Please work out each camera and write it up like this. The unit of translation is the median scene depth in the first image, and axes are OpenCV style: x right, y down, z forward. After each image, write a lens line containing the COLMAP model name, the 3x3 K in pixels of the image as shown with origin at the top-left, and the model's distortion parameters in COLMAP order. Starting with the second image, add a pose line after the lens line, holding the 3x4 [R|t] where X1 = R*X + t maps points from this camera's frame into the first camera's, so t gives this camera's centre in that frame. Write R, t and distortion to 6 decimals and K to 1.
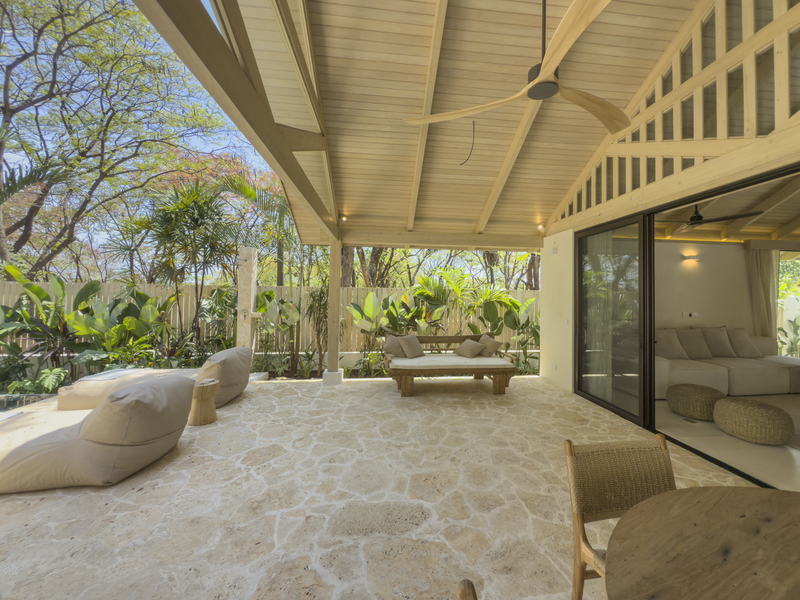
lens RADIAL K [[318.1, 0, 399.7], [0, 318.1, 295.3], [0, 0, 1]] dist [0.003757, -0.000299]
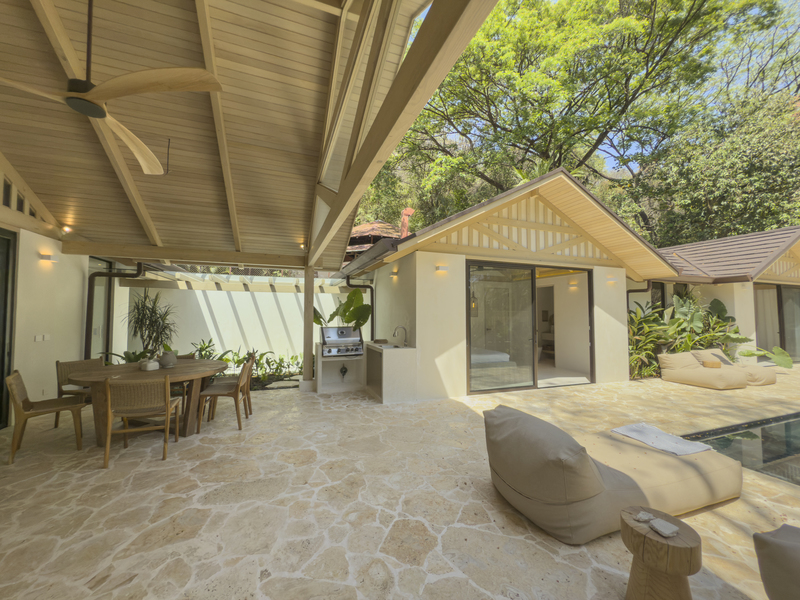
lens RADIAL K [[318.1, 0, 398.5], [0, 318.1, 302.3], [0, 0, 1]] dist [0.003757, -0.000299]
pose [[-0.958947, -0.029645, -0.282030, -0.207007], [-0.019224, 0.999029, -0.039646, -0.006517], [0.282931, -0.032596, -0.958586, 1.903681]]
